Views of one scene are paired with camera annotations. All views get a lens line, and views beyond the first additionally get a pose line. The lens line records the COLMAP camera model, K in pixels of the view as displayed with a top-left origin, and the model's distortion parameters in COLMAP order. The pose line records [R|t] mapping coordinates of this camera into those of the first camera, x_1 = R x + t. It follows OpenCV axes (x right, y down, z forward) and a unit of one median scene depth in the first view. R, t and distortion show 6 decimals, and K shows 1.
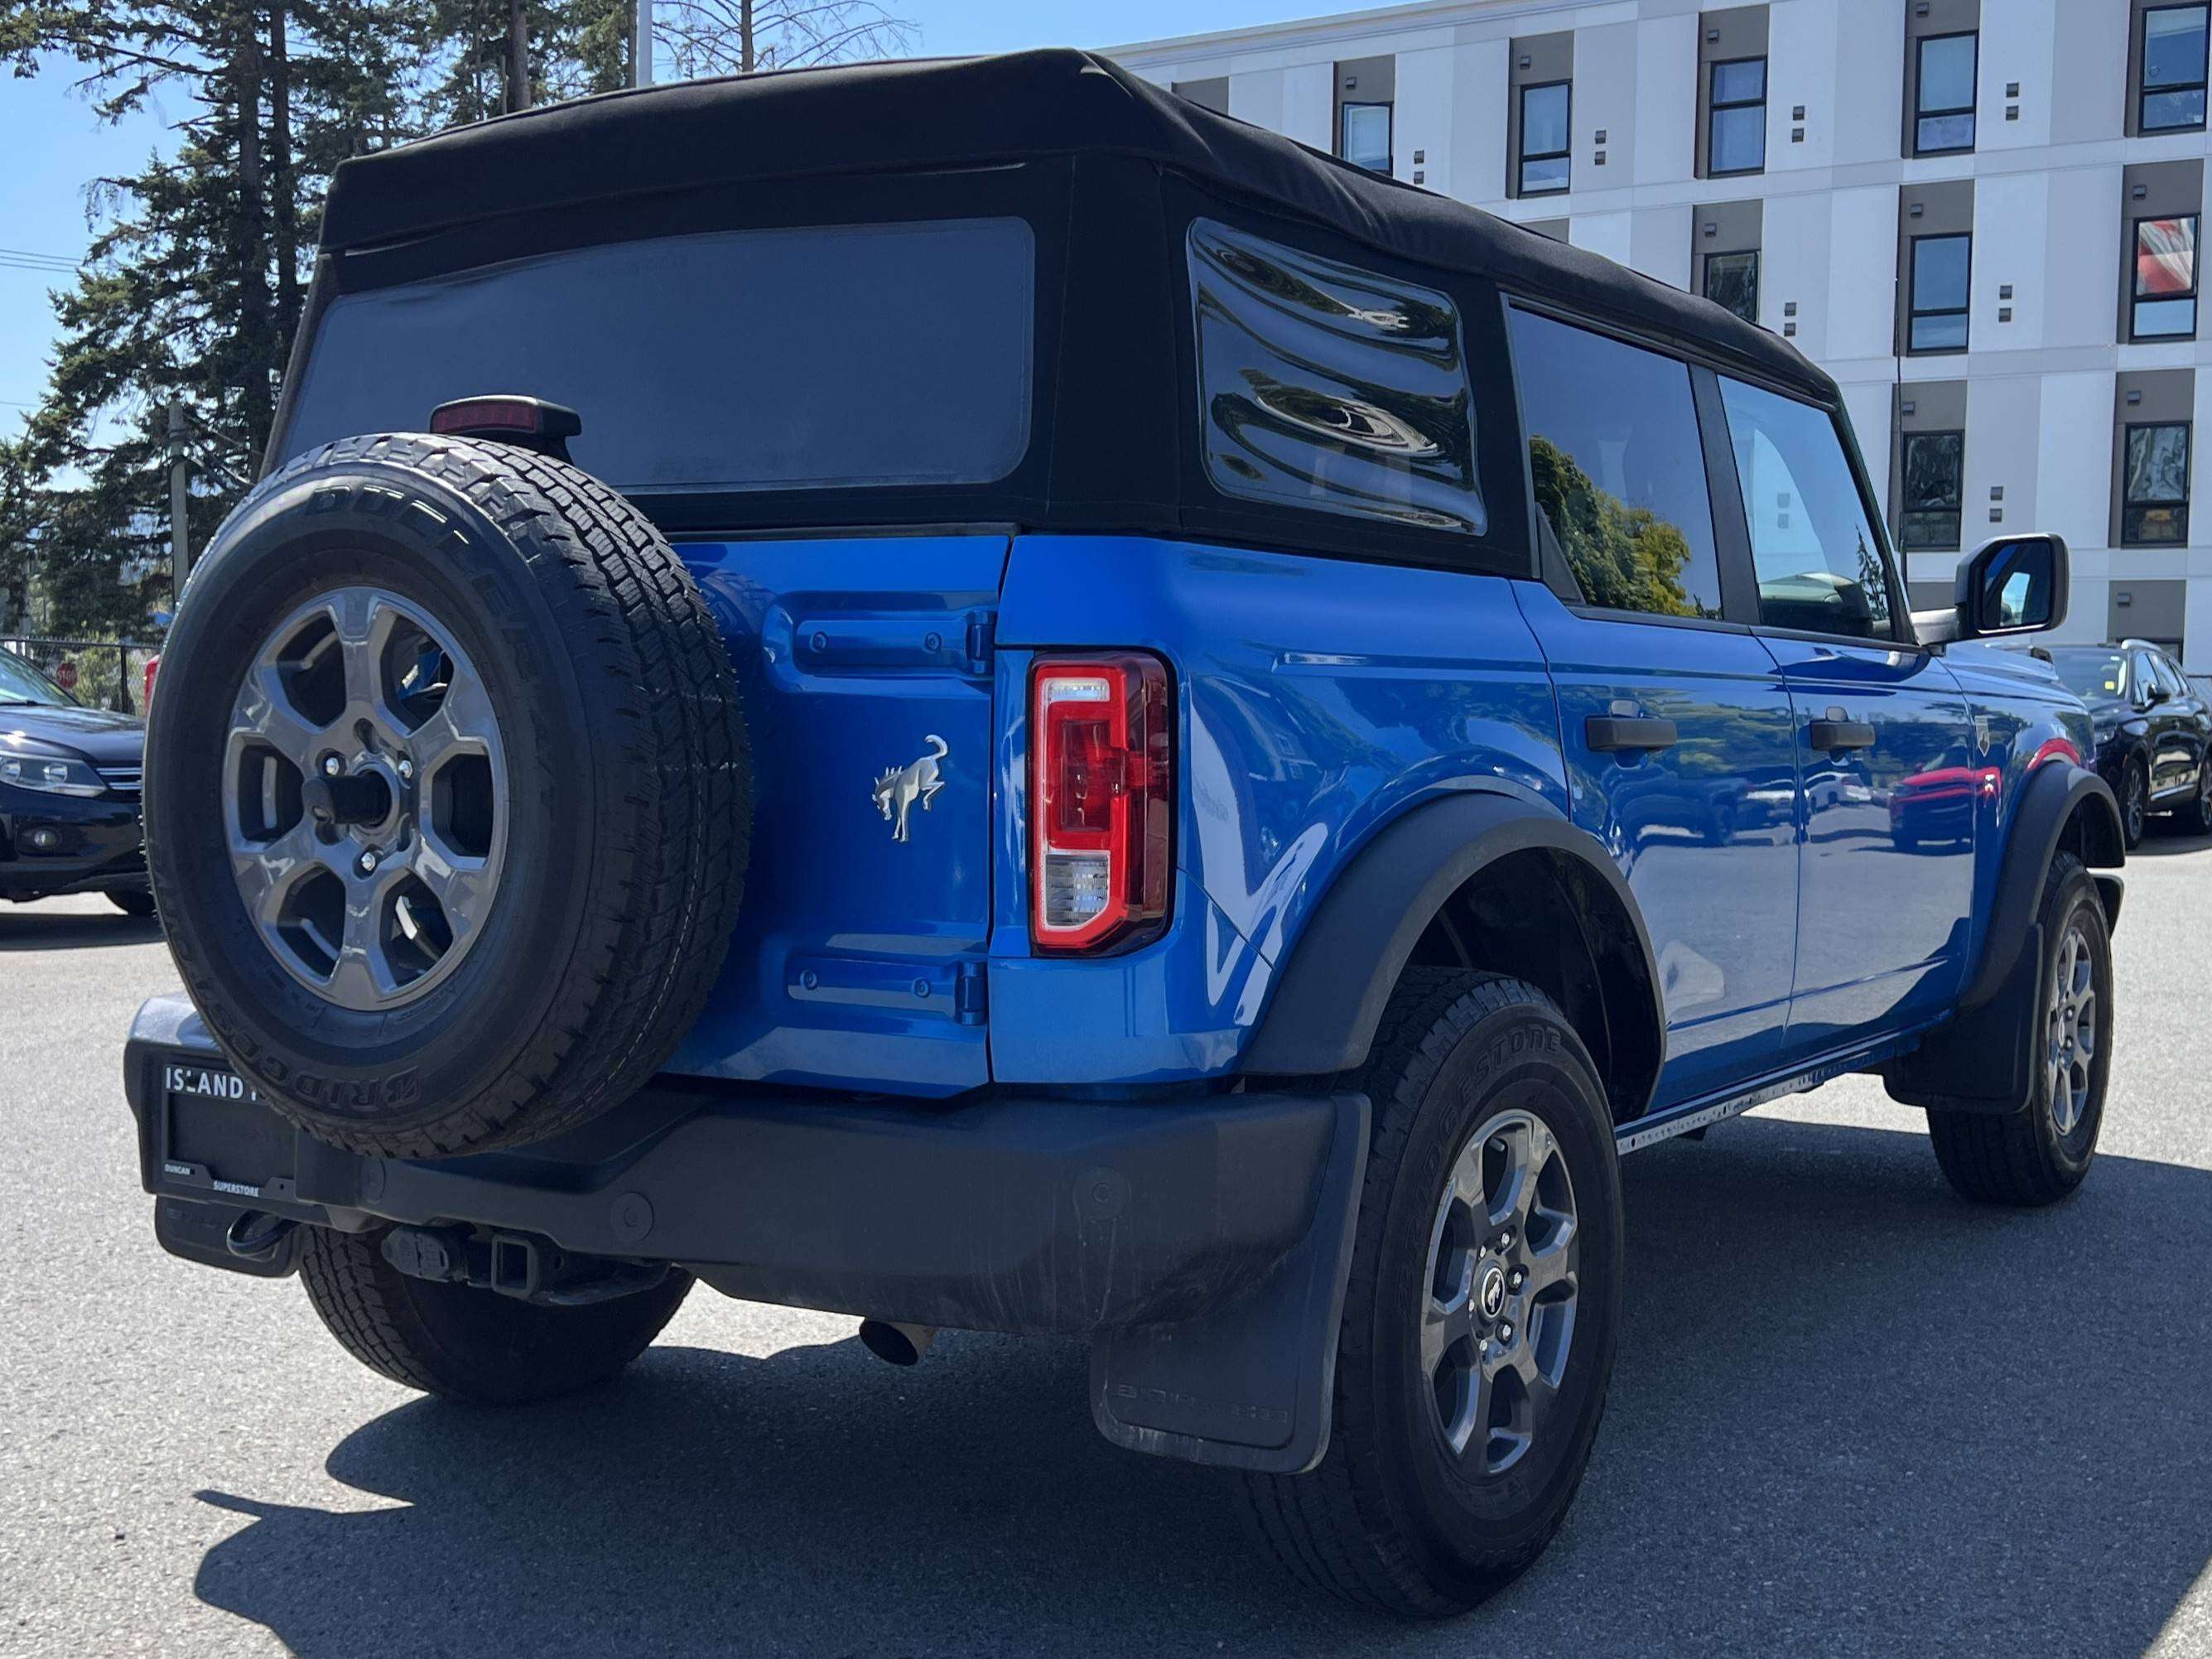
lens RADIAL K [[2639.9, 0, 1141.5], [0, 2639.9, 828.4], [0, 0, 1]] dist [0.113372, -0.255306]
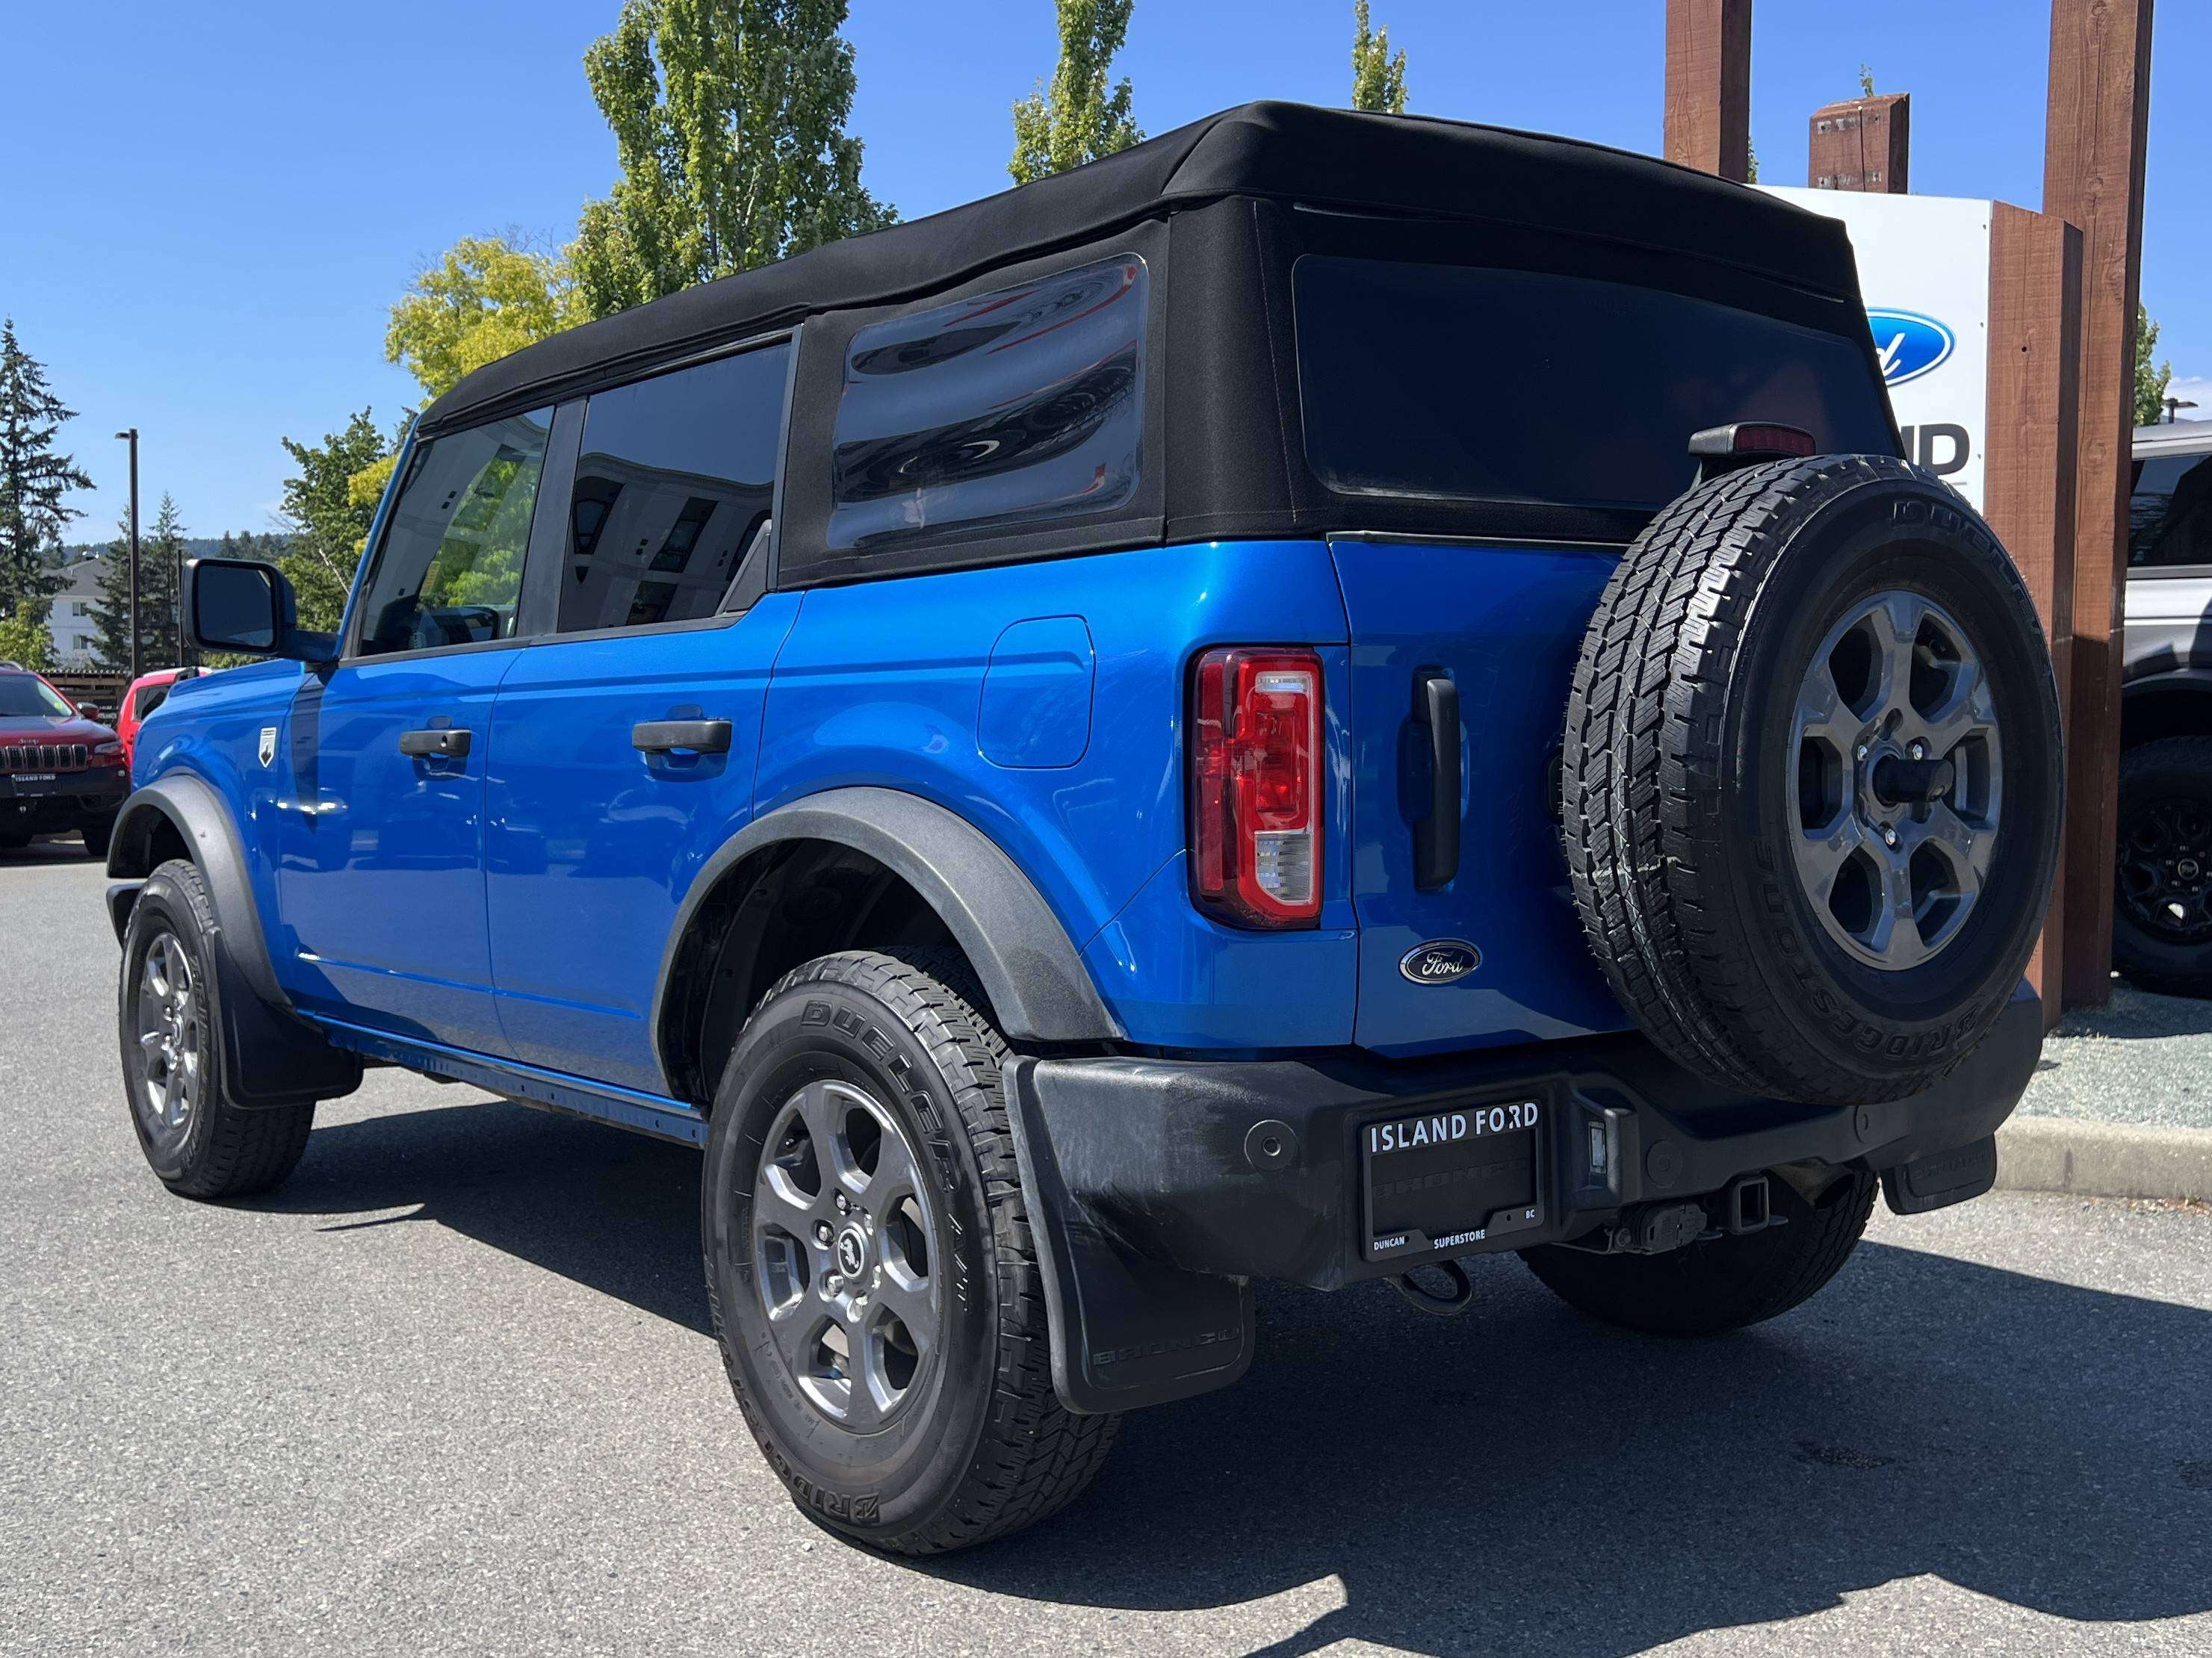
lens RADIAL K [[2360.5, 0, 1108.6], [0, 2360.5, 802.7], [0, 0, 1]] dist [0.195115, -0.701291]
pose [[0.277303, -0.041736, 0.959876, -1.120912], [0.062345, 0.997732, 0.025371, -0.039688], [-0.958758, 0.052808, 0.279276, 0.865429]]
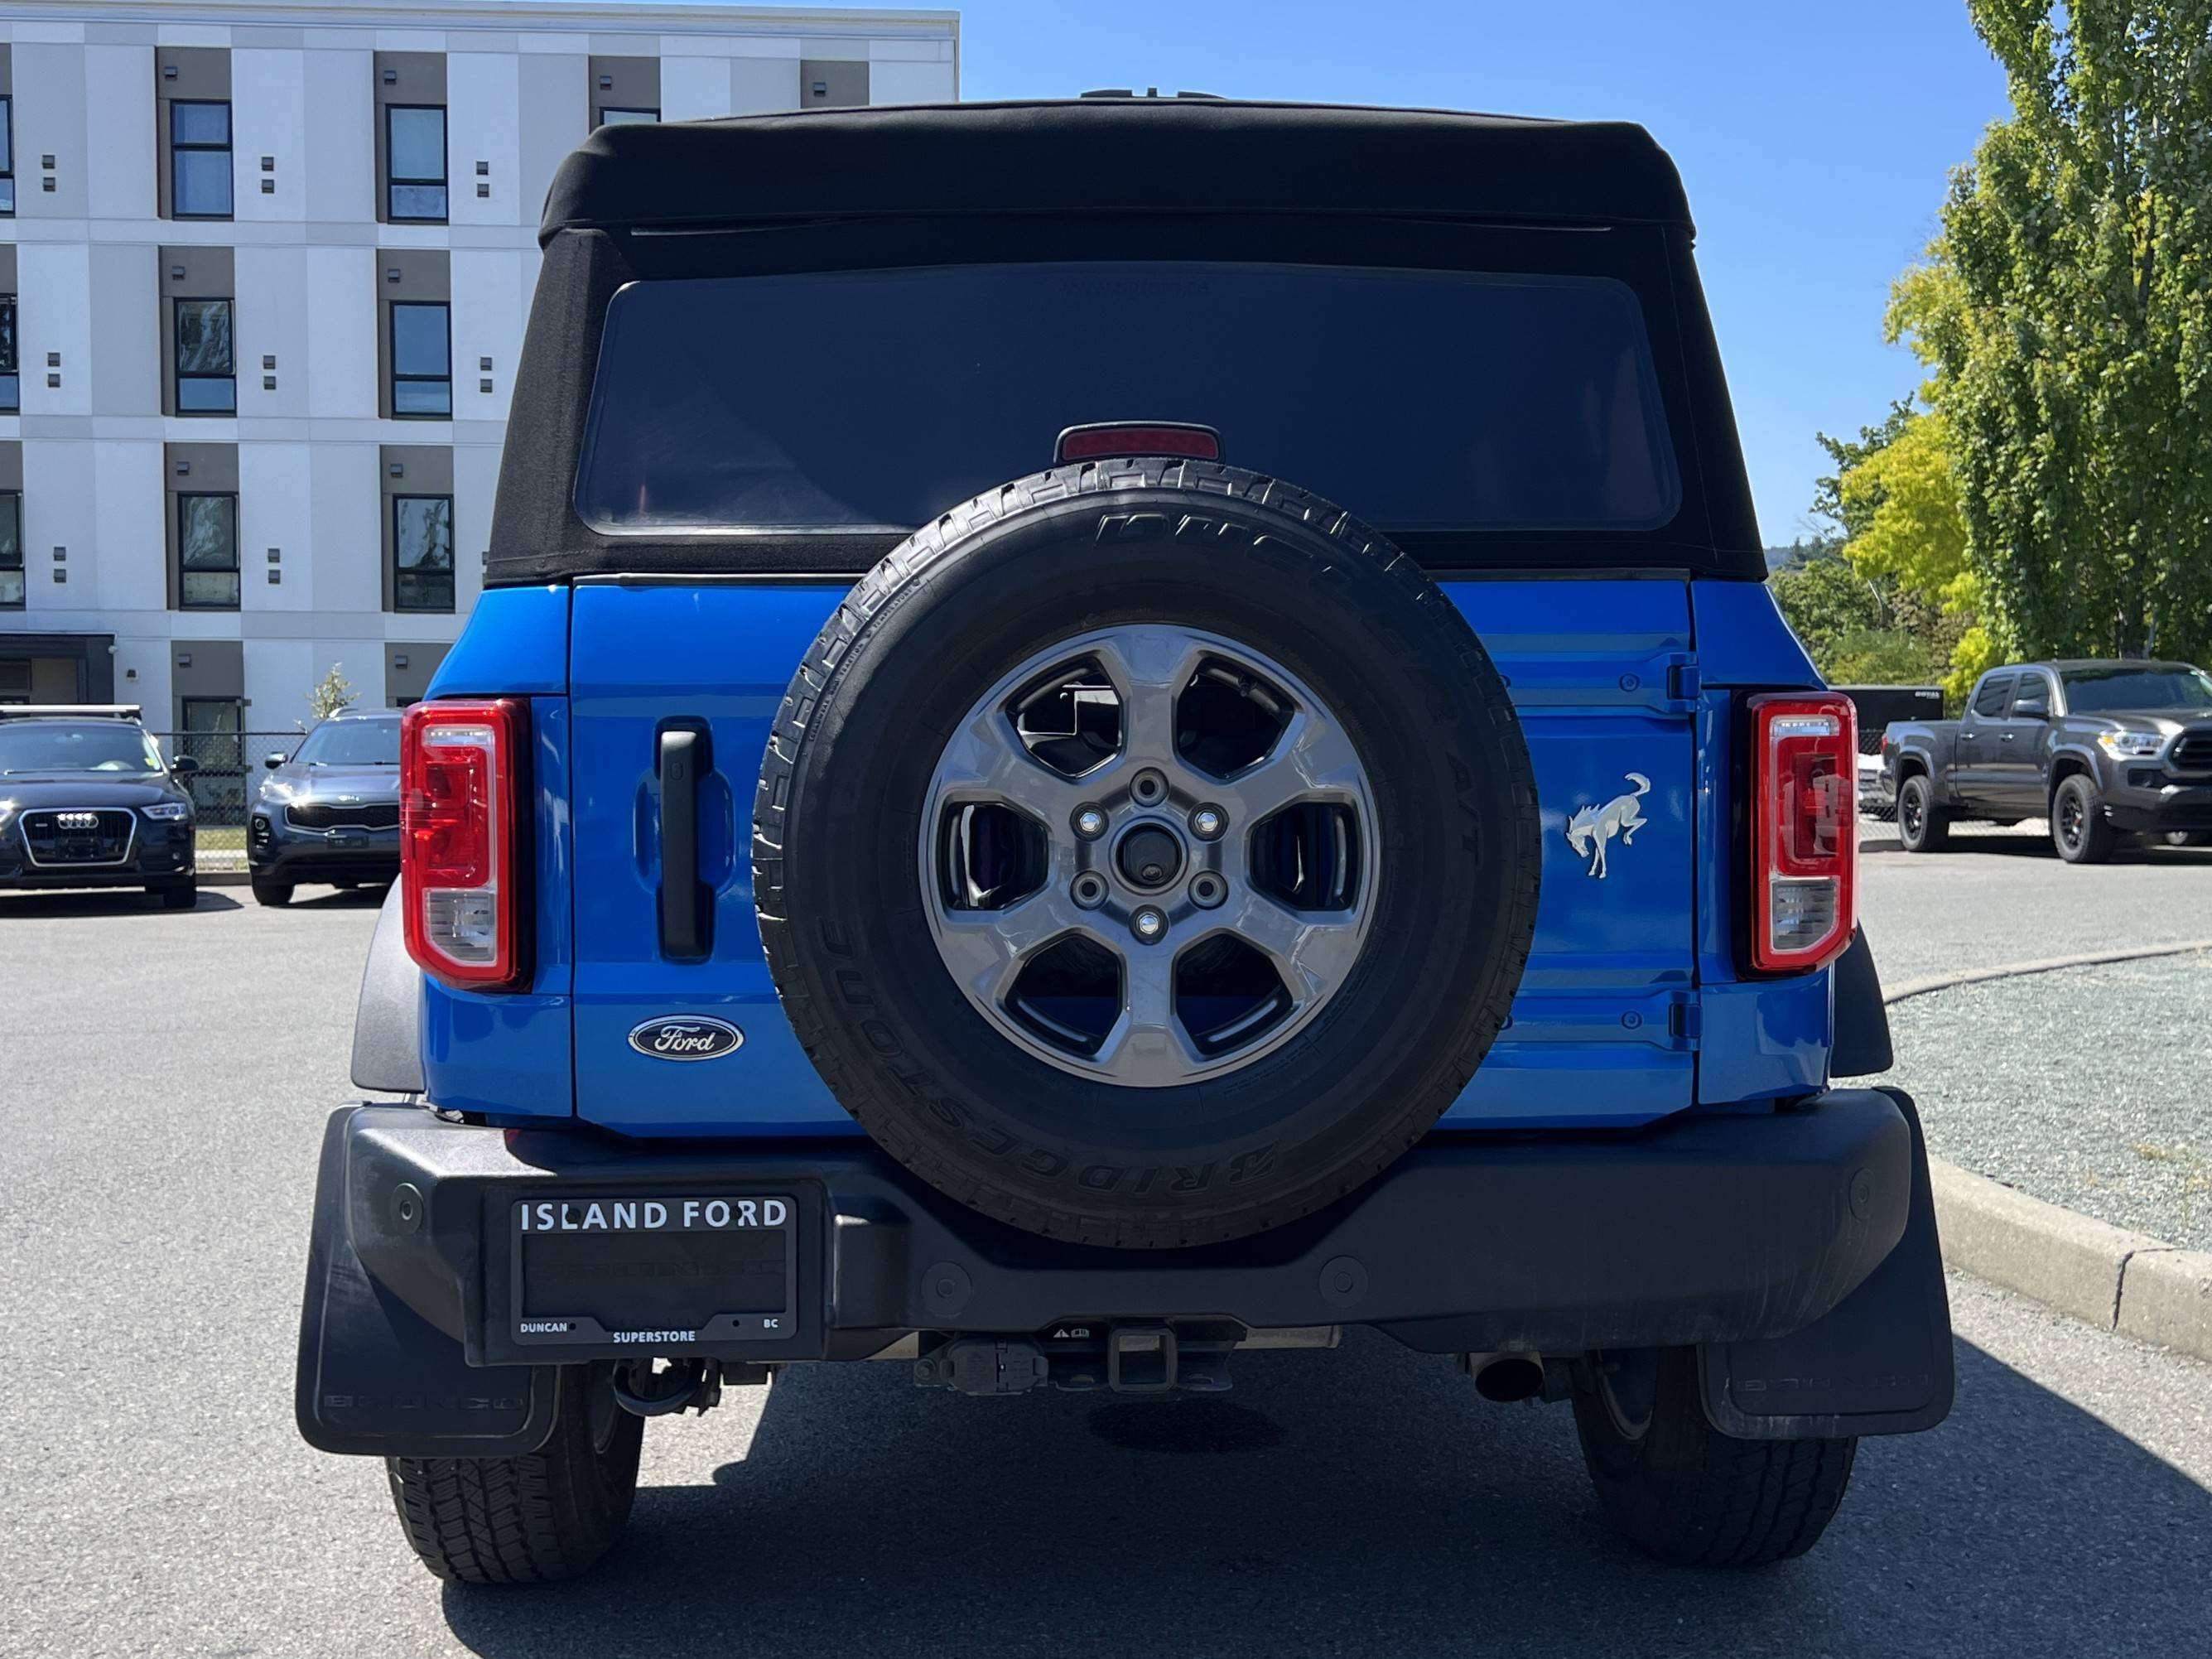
lens RADIAL K [[2639.9, 0, 1141.5], [0, 2639.9, 828.4], [0, 0, 1]] dist [0.113372, -0.255306]
pose [[0.807727, -0.028358, 0.588874, -0.690524], [0.042156, 0.999064, -0.009712, -0.009619], [-0.588048, 0.032669, 0.808166, 0.226739]]
